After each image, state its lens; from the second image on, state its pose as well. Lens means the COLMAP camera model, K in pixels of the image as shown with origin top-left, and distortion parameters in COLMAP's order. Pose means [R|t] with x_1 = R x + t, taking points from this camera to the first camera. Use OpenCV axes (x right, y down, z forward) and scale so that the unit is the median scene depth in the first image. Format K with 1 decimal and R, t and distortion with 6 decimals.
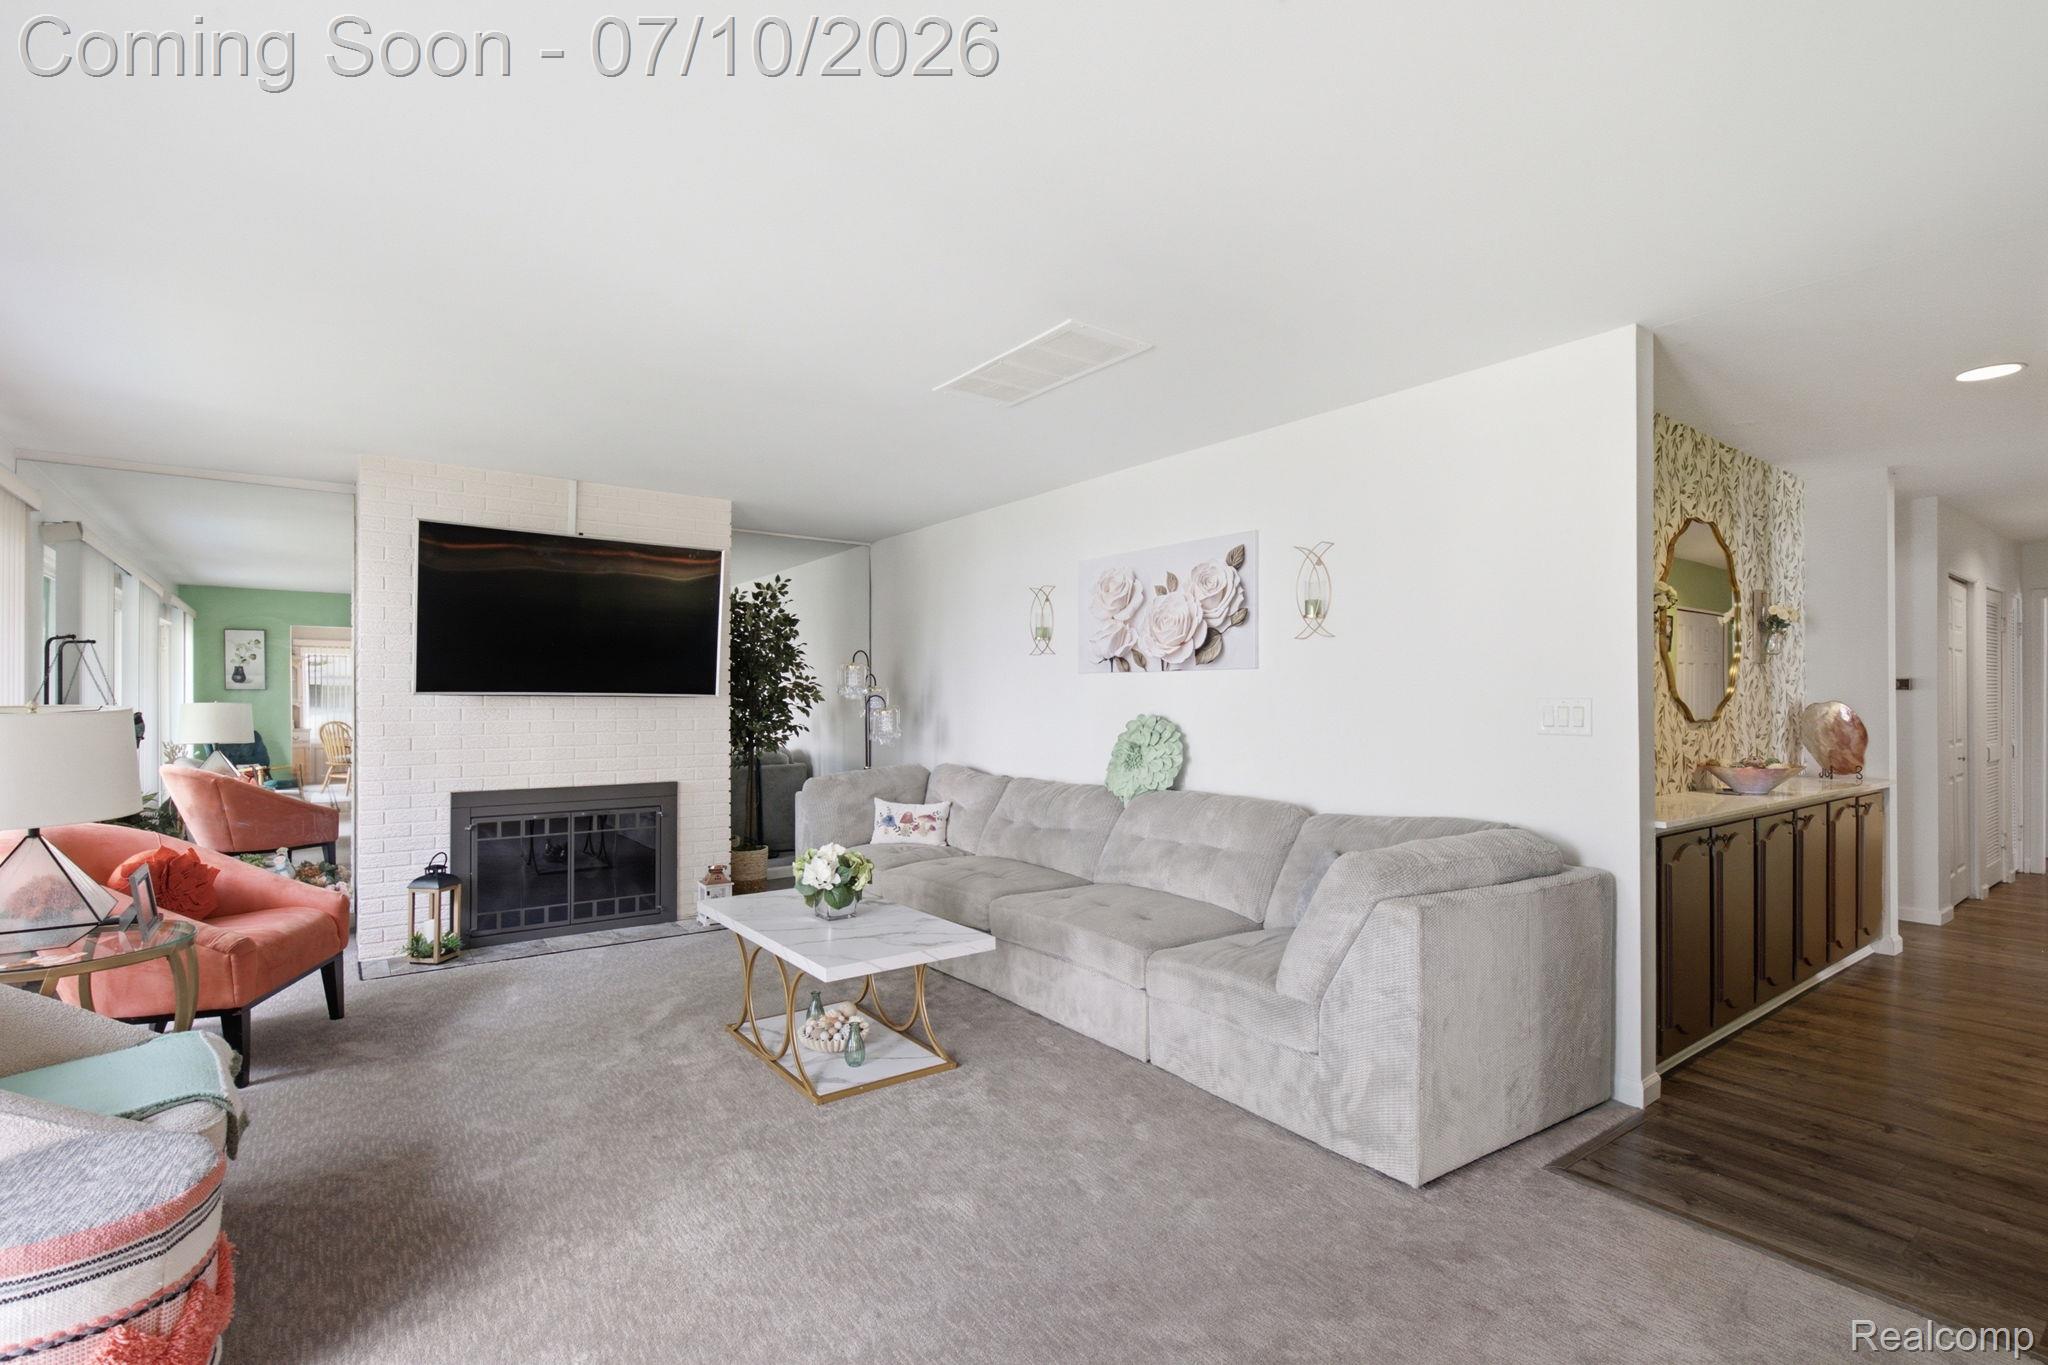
lens RADIAL K [[940.3, 0, 1034.3], [0, 940.3, 701.5], [0, 0, 1]] dist [-0.002331, 0.000414]
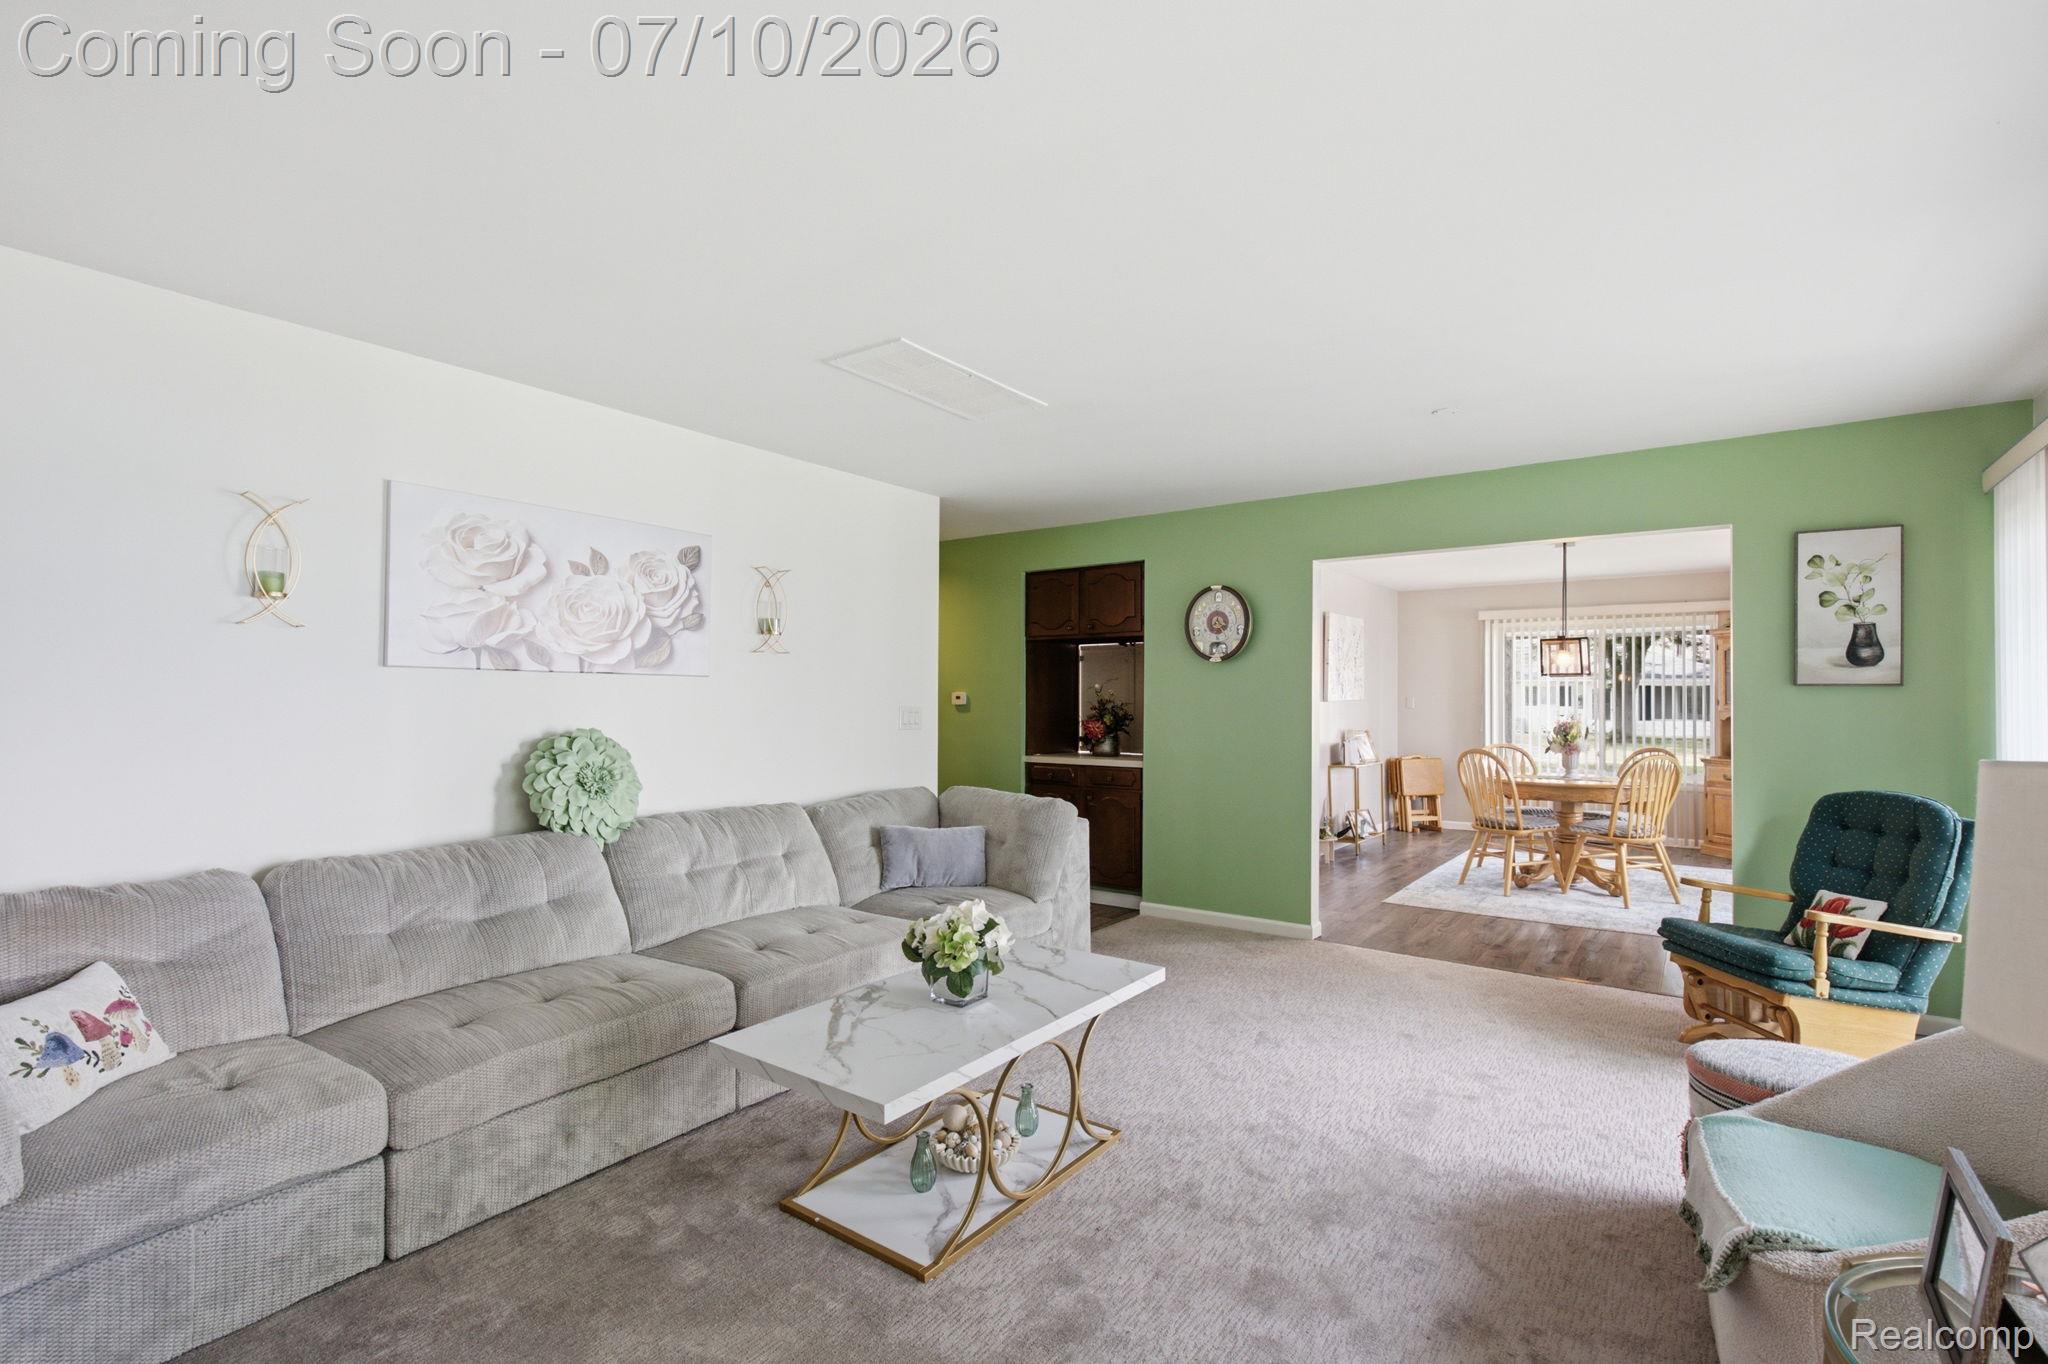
lens RADIAL K [[940.3, 0, 1041.4], [0, 940.3, 694.8], [0, 0, 1]] dist [-0.002331, 0.000414]
pose [[-0.305363, -0.000601, 0.952236, -0.791155], [-0.008728, 0.999960, -0.002168, -0.017130], [-0.952196, -0.008973, -0.305356, 0.957994]]
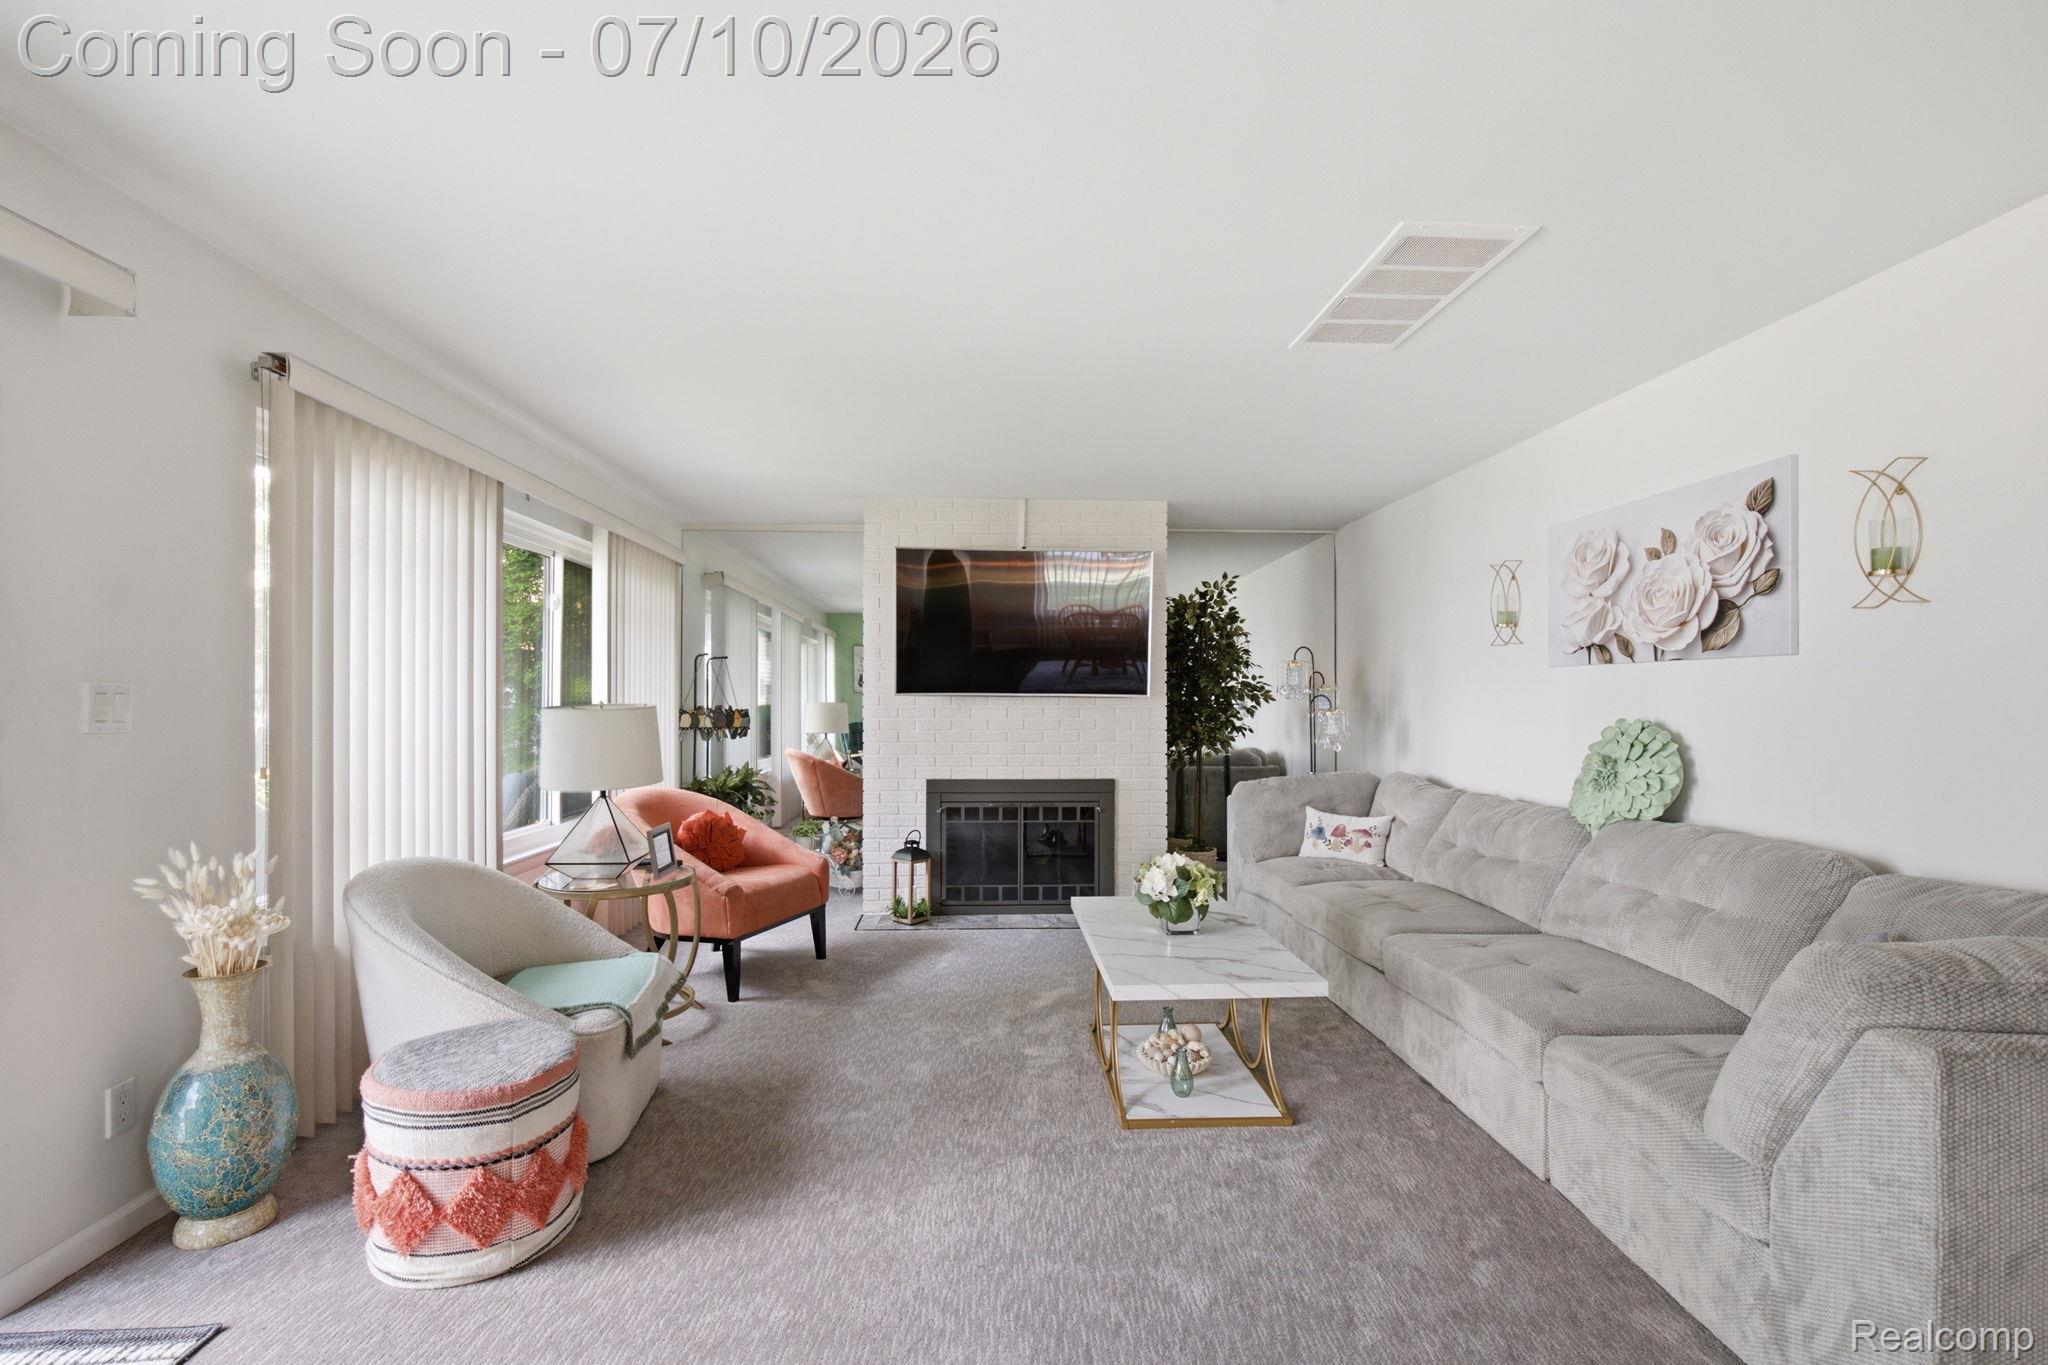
lens RADIAL K [[940.3, 0, 1030.7], [0, 940.3, 699.4], [0, 0, 1]] dist [-0.002331, 0.000414]
pose [[0.833237, 0.000009, -0.552915, 0.148313], [-0.001204, 0.999998, -0.001798, -0.000172], [0.552914, 0.002164, 0.833235, 0.111380]]
